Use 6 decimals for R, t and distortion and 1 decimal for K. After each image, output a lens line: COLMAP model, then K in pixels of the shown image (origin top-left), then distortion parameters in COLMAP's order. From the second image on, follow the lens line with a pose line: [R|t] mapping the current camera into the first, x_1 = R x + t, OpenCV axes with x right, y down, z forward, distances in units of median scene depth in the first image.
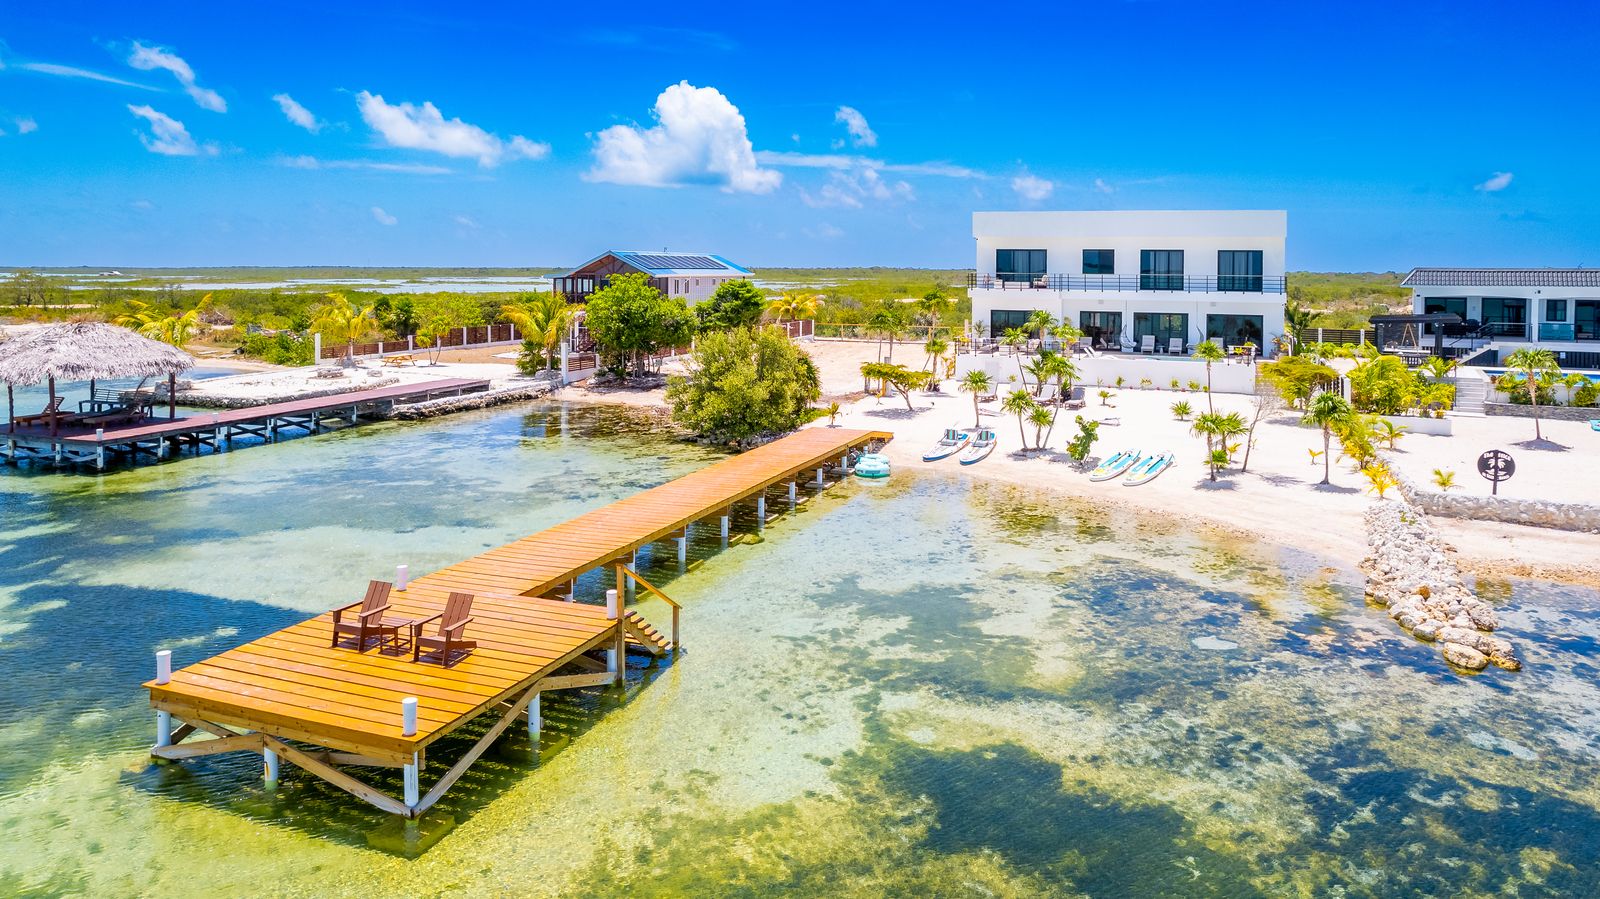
lens RADIAL K [[1119.0, 0, 797.9], [0, 1119.0, 423.4], [0, 0, 1]] dist [-0.006490, -0.000313]
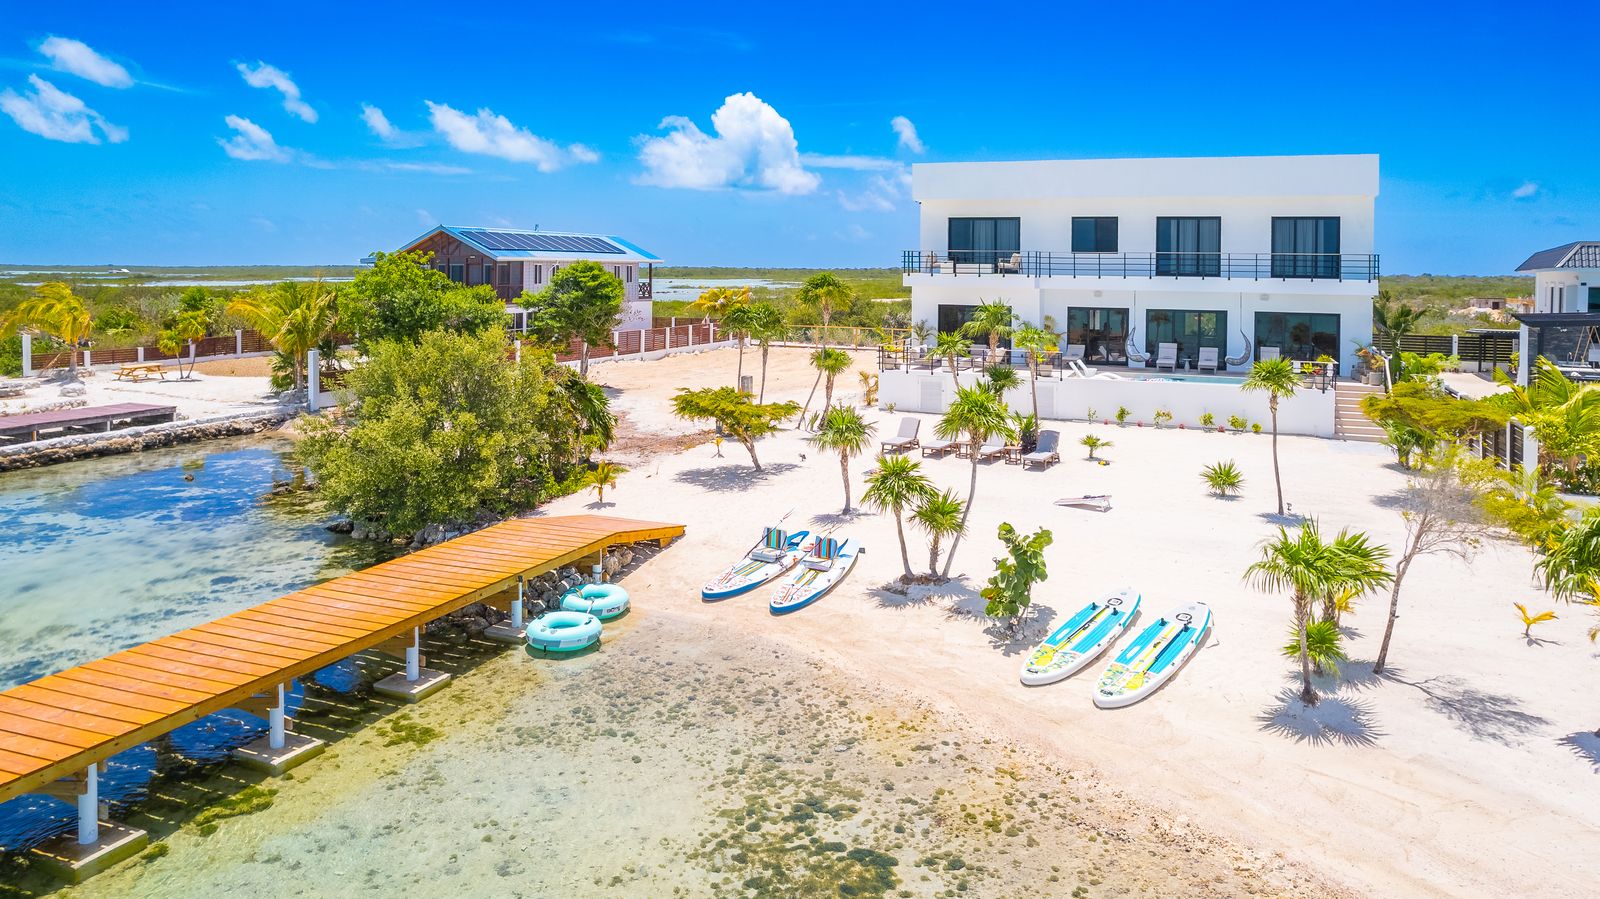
lens RADIAL K [[1119.0, 0, 797.9], [0, 1119.0, 423.4], [0, 0, 1]] dist [-0.006490, -0.000313]
pose [[0.999774, 0.005519, -0.020506, 0.106811], [-0.005547, 0.999984, -0.001314, -0.028746], [0.020499, 0.001427, 0.999789, 0.327922]]
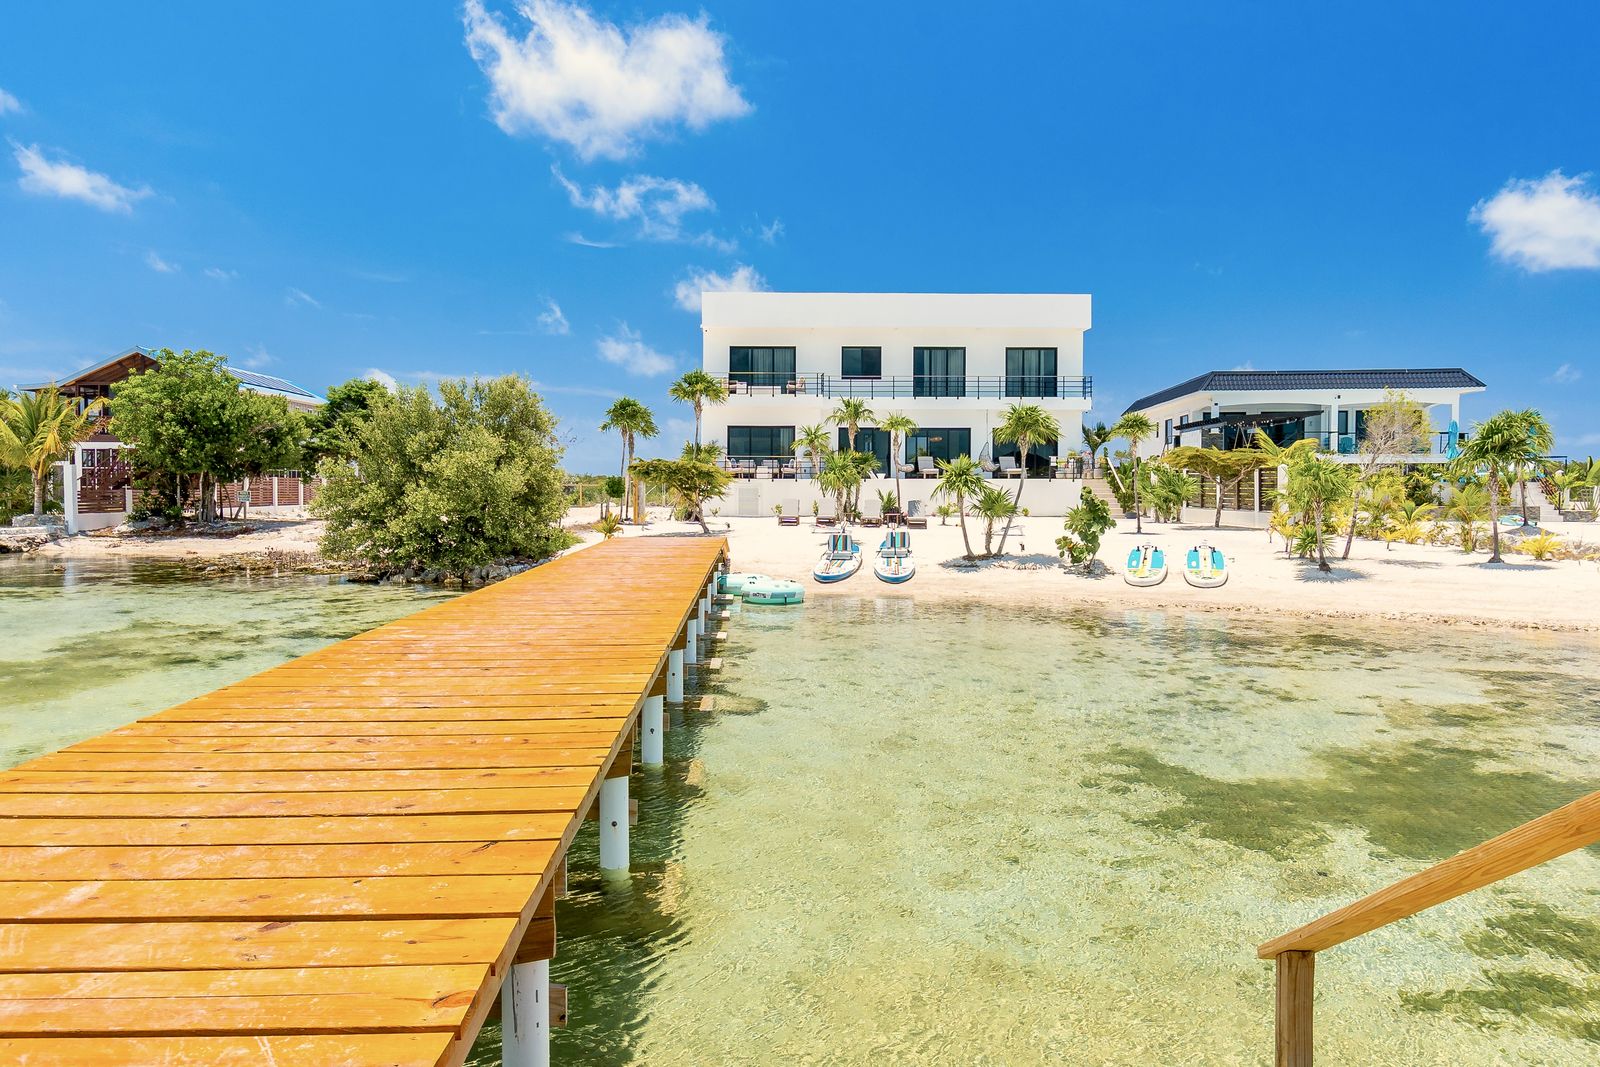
lens RADIAL K [[1176.0, 0, 800.0], [0, 1176.0, 533.5], [0, 0, 1]] dist [-0.007802, -0.007050]
pose [[0.928206, -0.025493, 0.371192, -0.080941], [0.057763, 0.995427, -0.076078, 0.035315], [-0.367555, 0.092057, 0.925434, 0.283200]]
